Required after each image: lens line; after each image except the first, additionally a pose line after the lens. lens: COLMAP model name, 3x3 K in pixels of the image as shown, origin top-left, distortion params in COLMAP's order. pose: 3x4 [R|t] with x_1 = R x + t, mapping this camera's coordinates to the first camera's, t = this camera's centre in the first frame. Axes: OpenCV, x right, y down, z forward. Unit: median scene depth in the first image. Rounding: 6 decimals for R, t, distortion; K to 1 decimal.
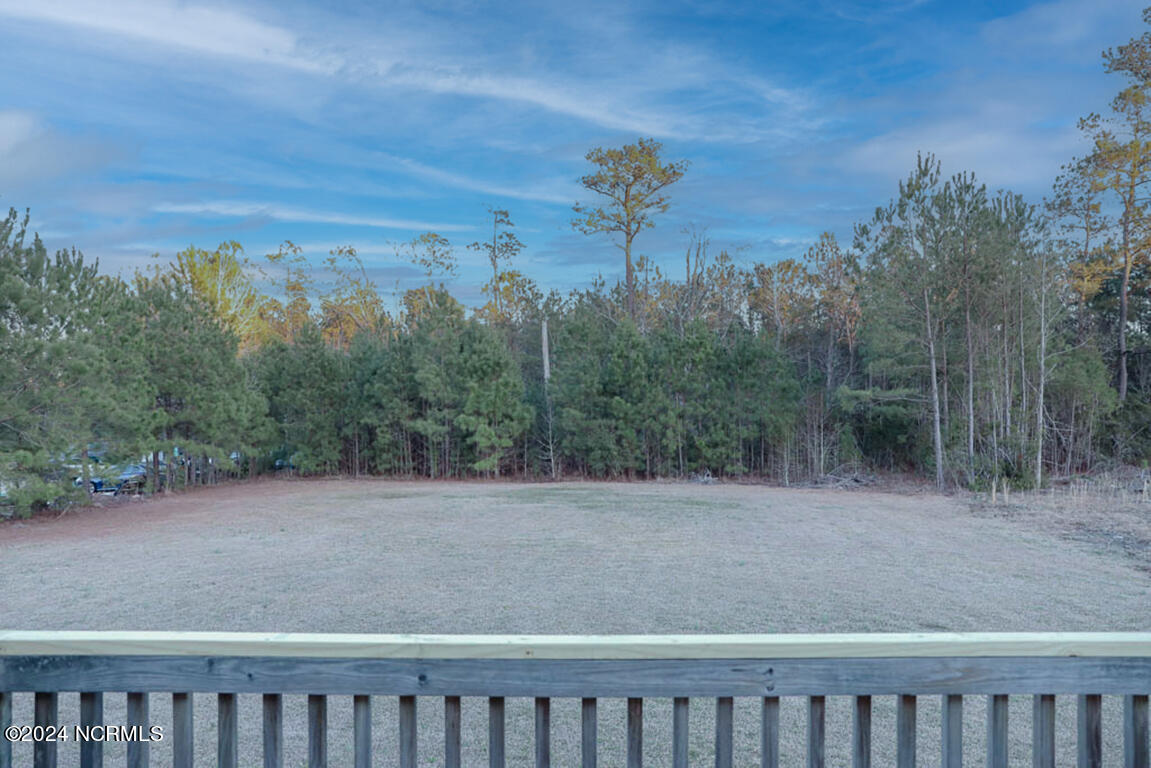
lens RADIAL K [[802.7, 0, 575.5], [0, 802.7, 384.0], [0, 0, 1]] dist [-0.003405, -0.000357]
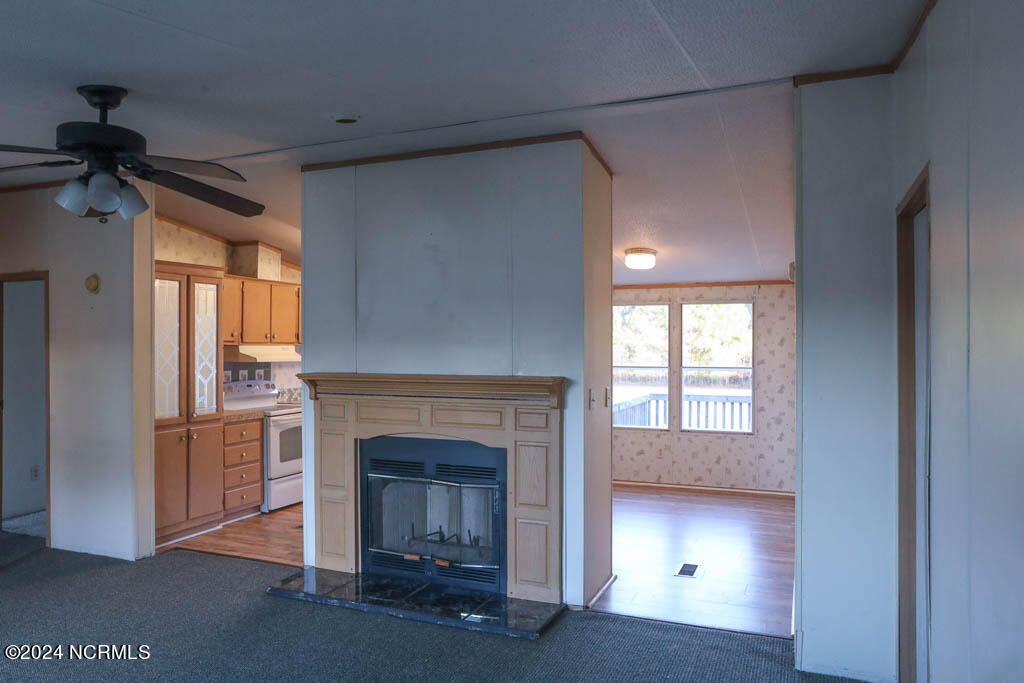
lens RADIAL K [[714.1, 0, 512.0], [0, 714.1, 341.5], [0, 0, 1]] dist [-0.003405, -0.000357]
pose [[0.926664, 0.000676, -0.375891, 0.014900], [0.018064, 0.998763, 0.046329, -0.014850], [0.375457, -0.049721, 0.925505, -0.212050]]
